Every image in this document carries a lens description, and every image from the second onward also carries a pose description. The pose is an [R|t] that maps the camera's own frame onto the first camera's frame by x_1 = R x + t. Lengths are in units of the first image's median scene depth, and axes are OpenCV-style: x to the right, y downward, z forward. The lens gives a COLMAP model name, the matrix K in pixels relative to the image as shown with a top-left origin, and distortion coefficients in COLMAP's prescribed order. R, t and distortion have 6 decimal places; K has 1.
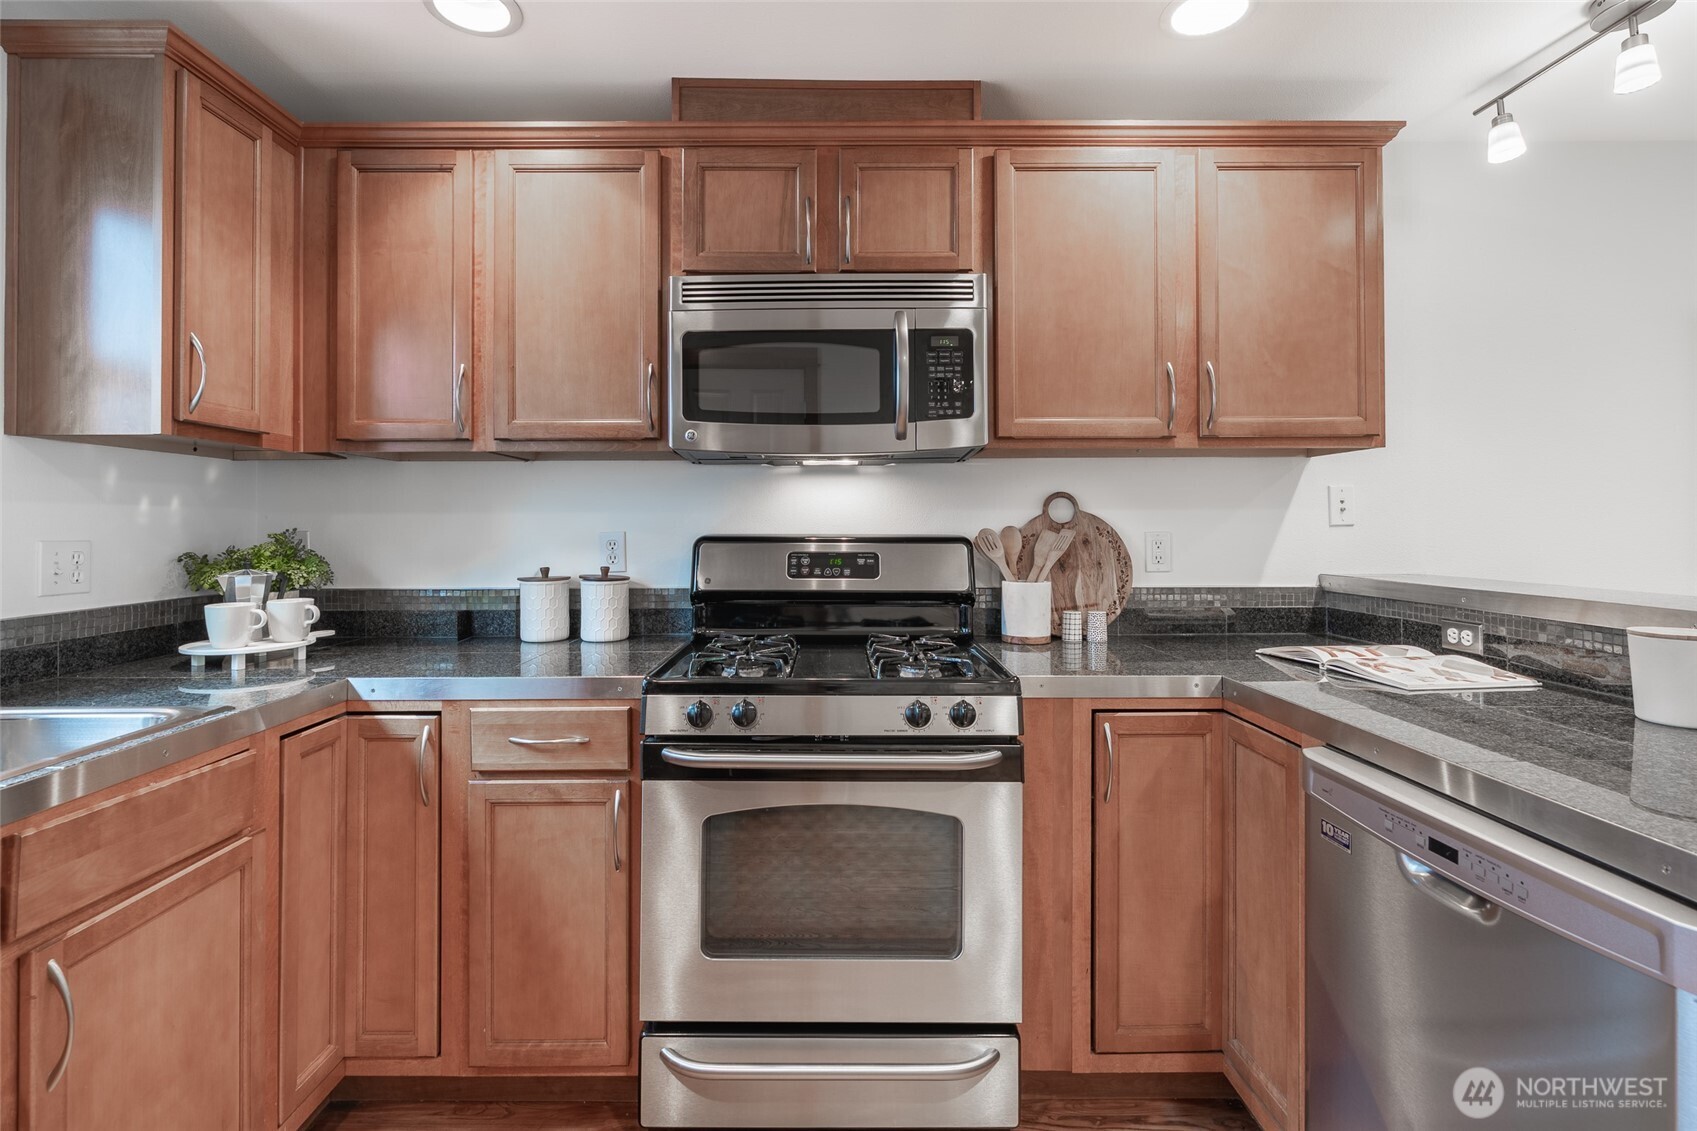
lens RADIAL K [[796.3, 0, 833.3], [0, 796.3, 517.7], [0, 0, 1]] dist [-0.008207, 0.000726]
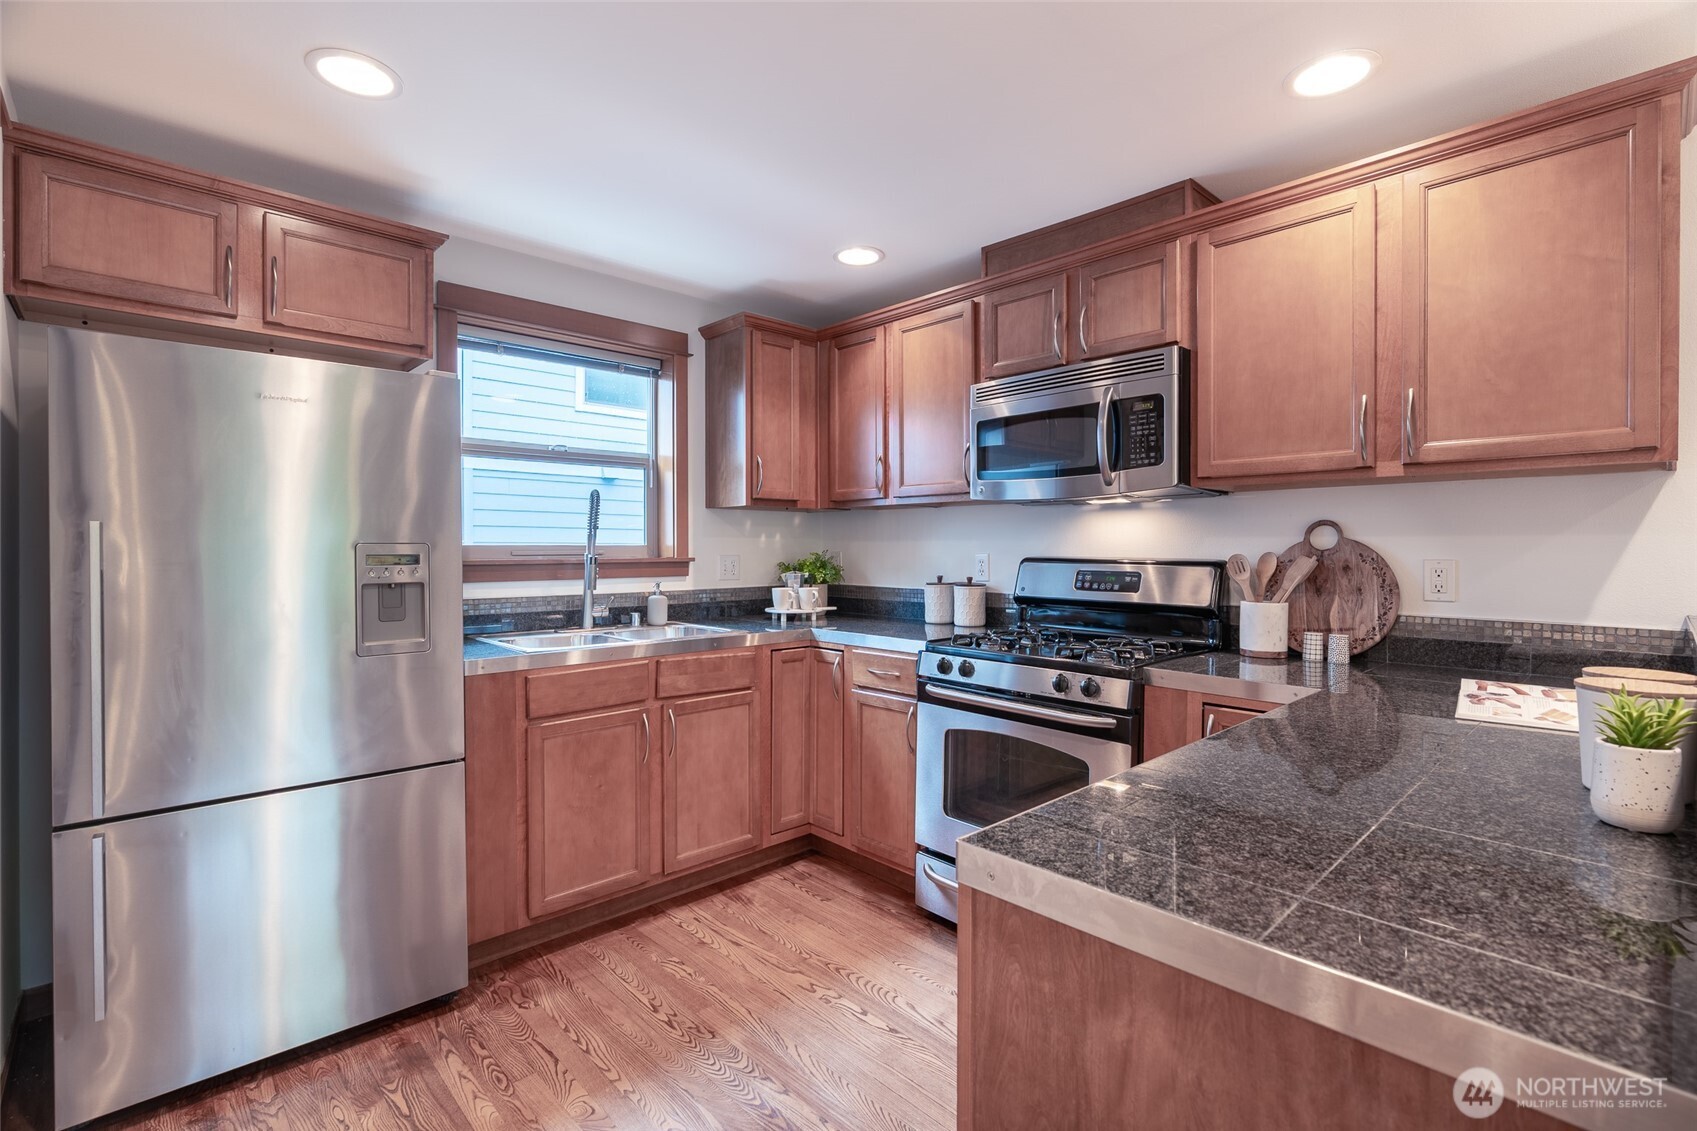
lens RADIAL K [[780.1, 0, 849.9], [0, 780.1, 558.9], [0, 0, 1]] dist [-0.009131, 0.001086]
pose [[0.680054, 0.014827, -0.733012, 0.711739], [0.003074, 0.999729, 0.023074, -0.007814], [0.733156, -0.017945, 0.679824, -0.181300]]
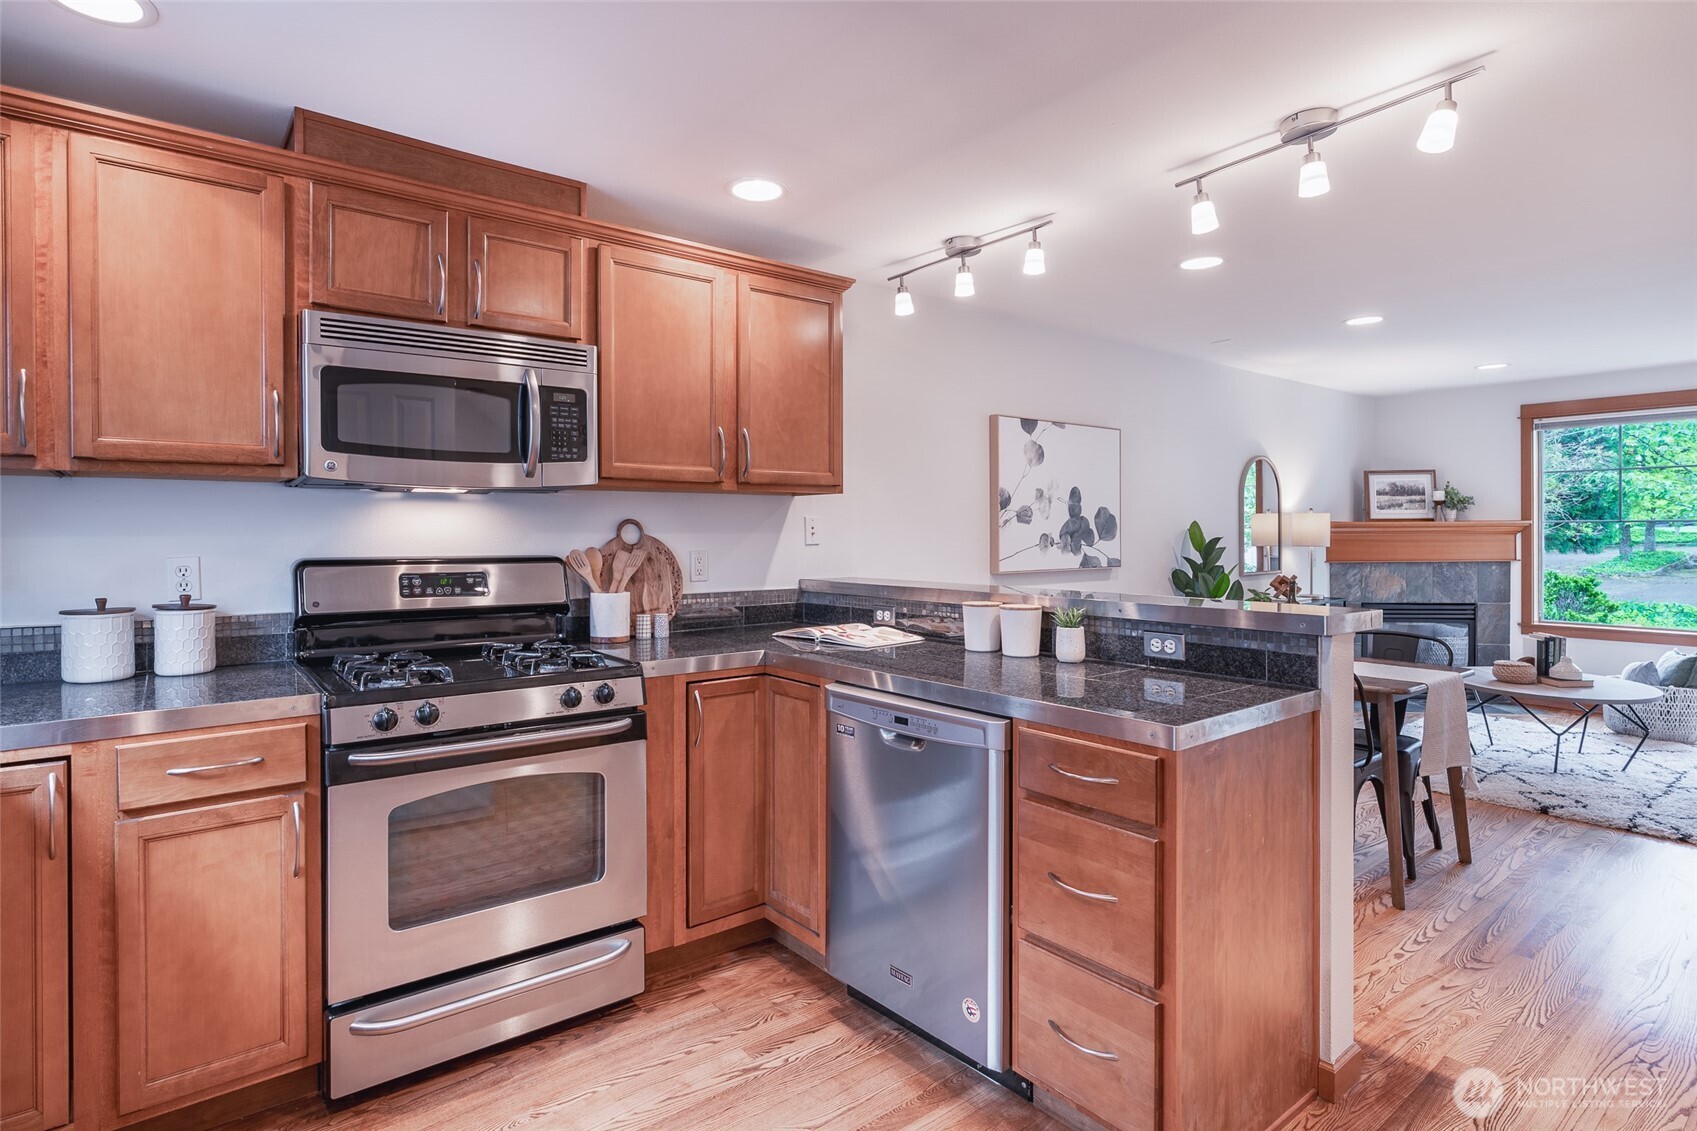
lens RADIAL K [[867.5, 0, 812.5], [0, 867.5, 534.5], [0, 0, 1]] dist [-0.008259, 0.001422]
pose [[0.796467, -0.000217, 0.604682, -0.351573], [-0.005953, 0.999949, 0.008201, -0.024619], [-0.604653, -0.010132, 0.796425, -0.282251]]
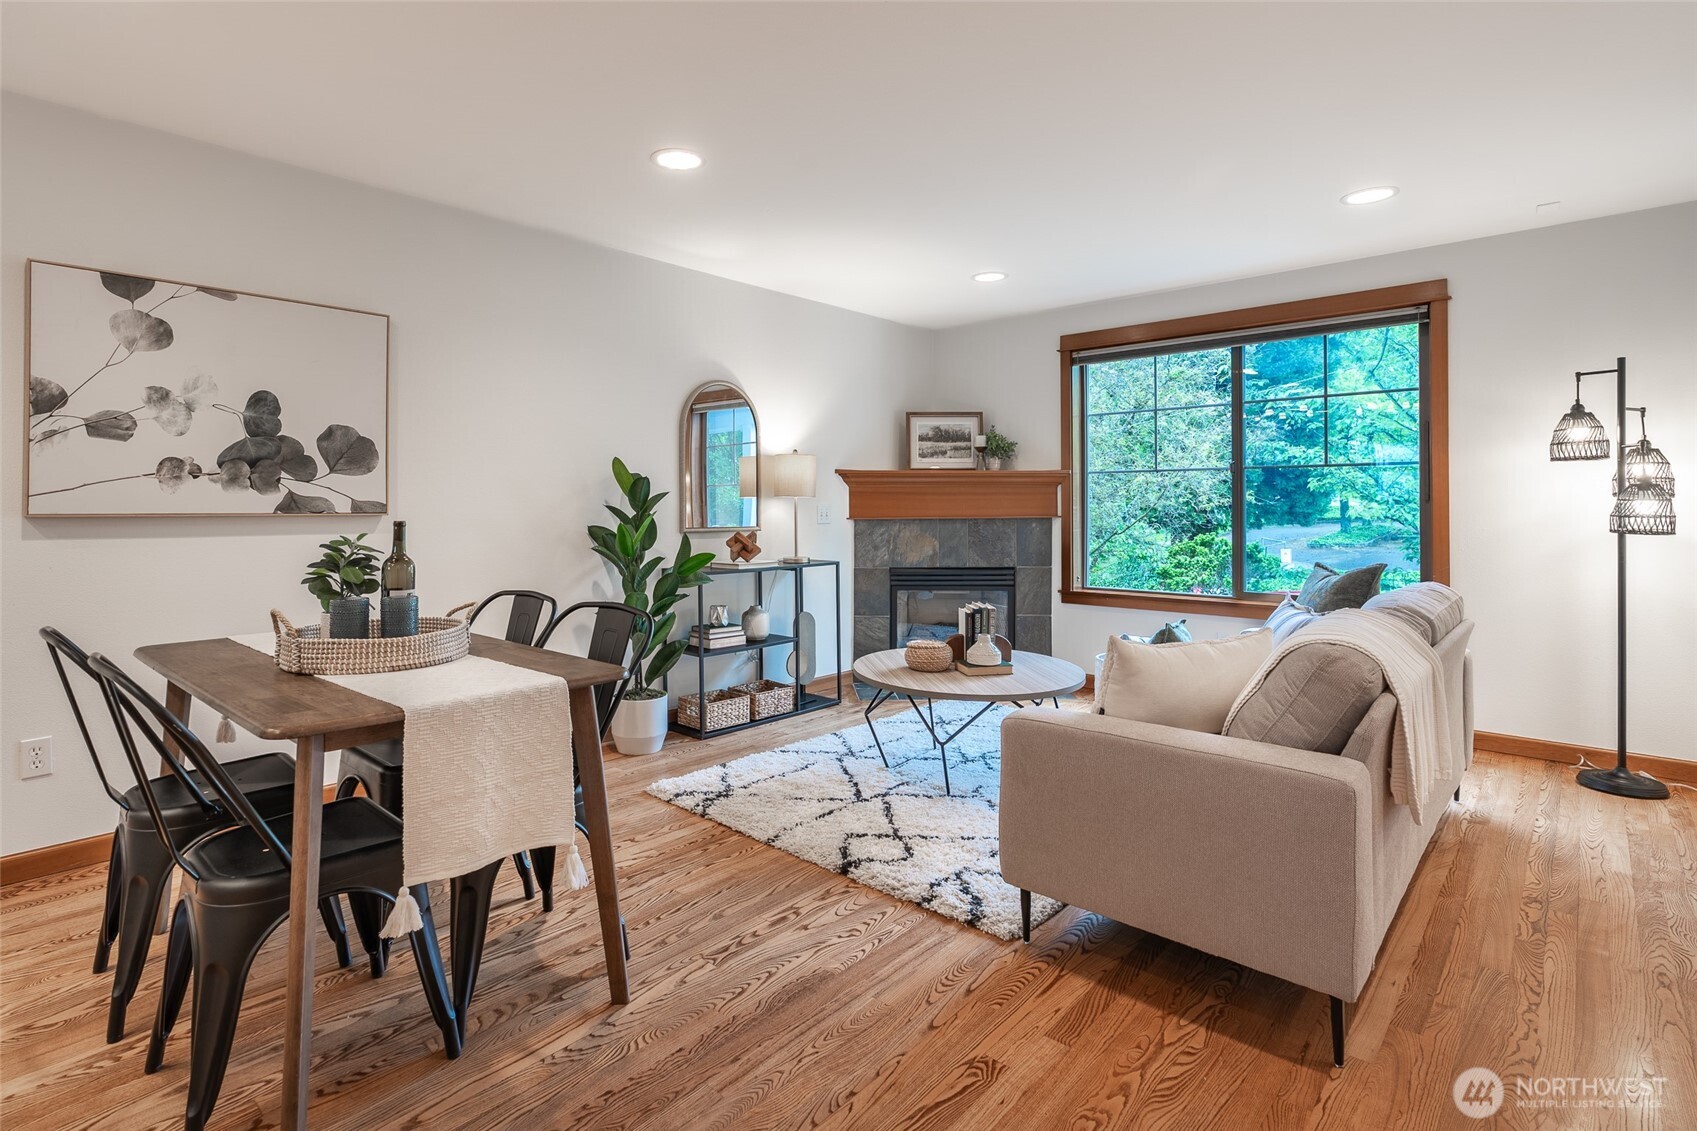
lens RADIAL K [[830.8, 0, 796.9], [0, 830.8, 499.5], [0, 0, 1]] dist [-0.003746, 0.000325]
pose [[0.698746, 0.012592, 0.715259, 1.233140], [-0.011435, 0.999914, -0.006433, 0.055518], [-0.715278, -0.003684, 0.698830, -0.568624]]
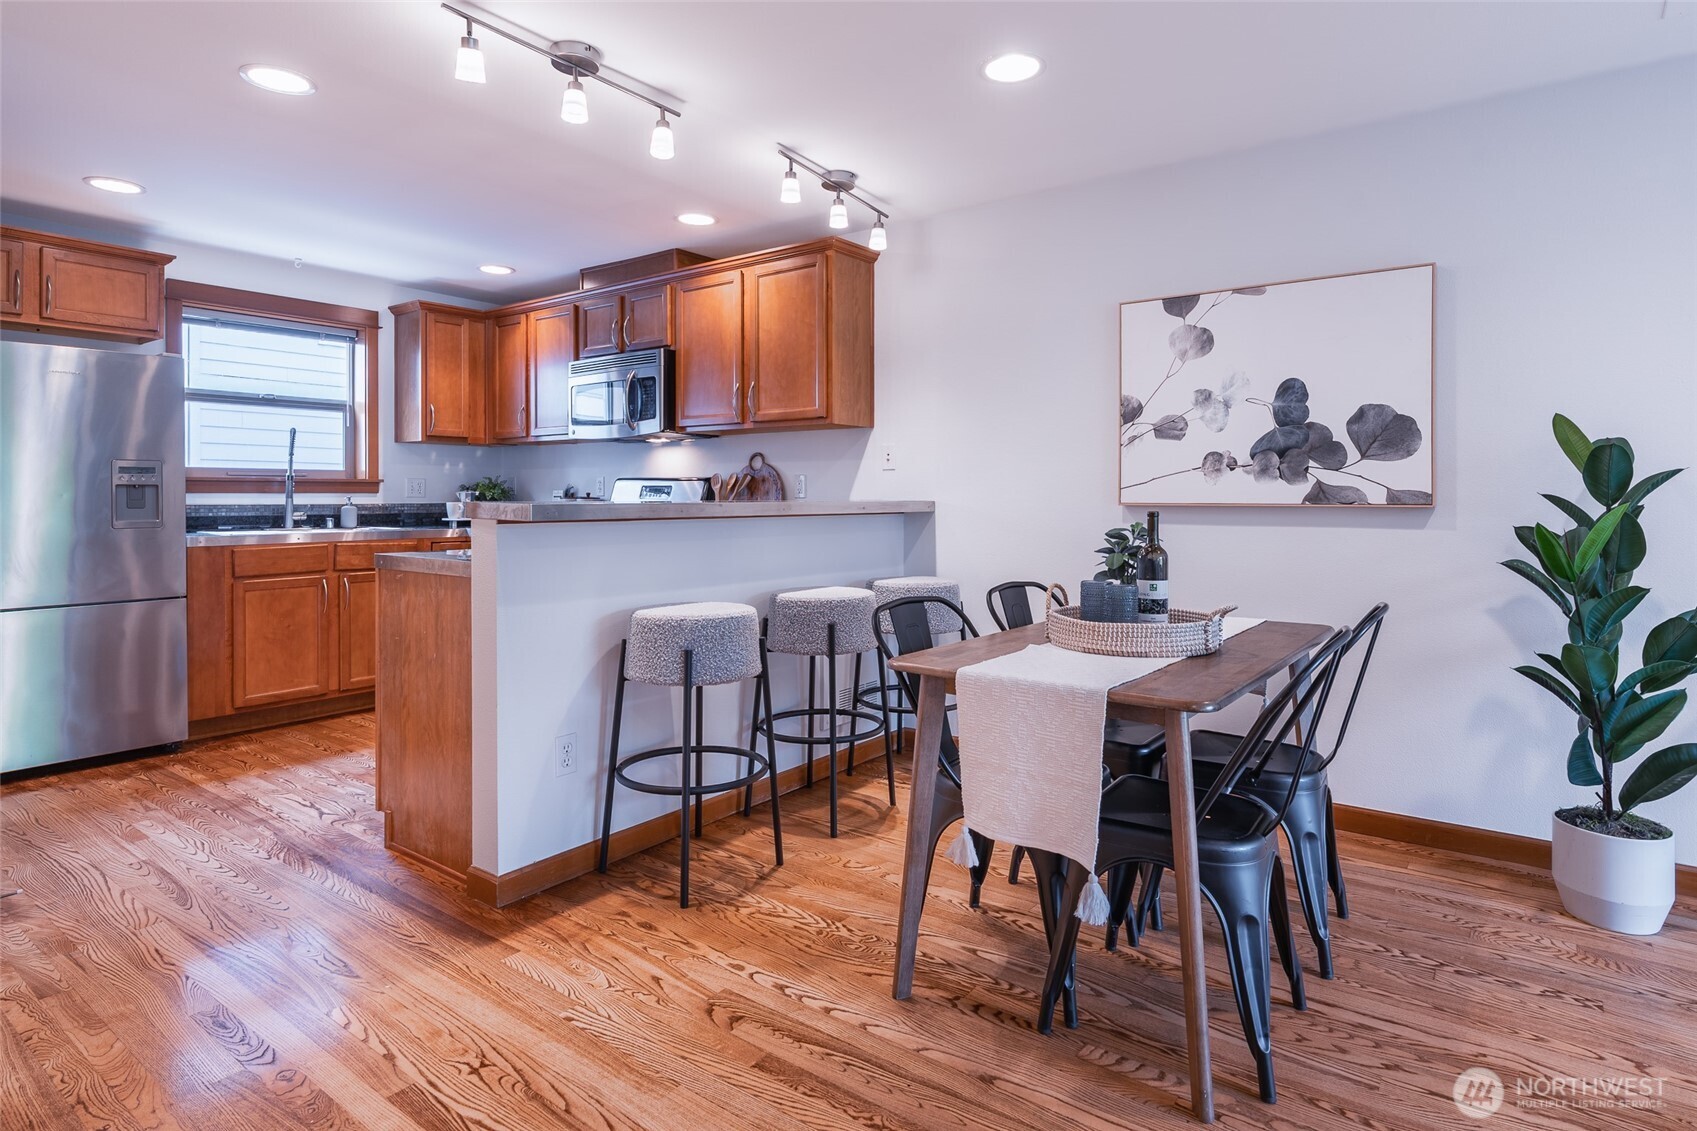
lens RADIAL K [[904.3, 0, 877.9], [0, 904.3, 500.9], [0, 0, 1]] dist [-0.000410, 0.000919]
pose [[0.806607, 0.008846, -0.591023, 1.978239], [0.000290, 0.999882, 0.015362, 0.051920], [0.591089, -0.012563, 0.806509, -0.552130]]
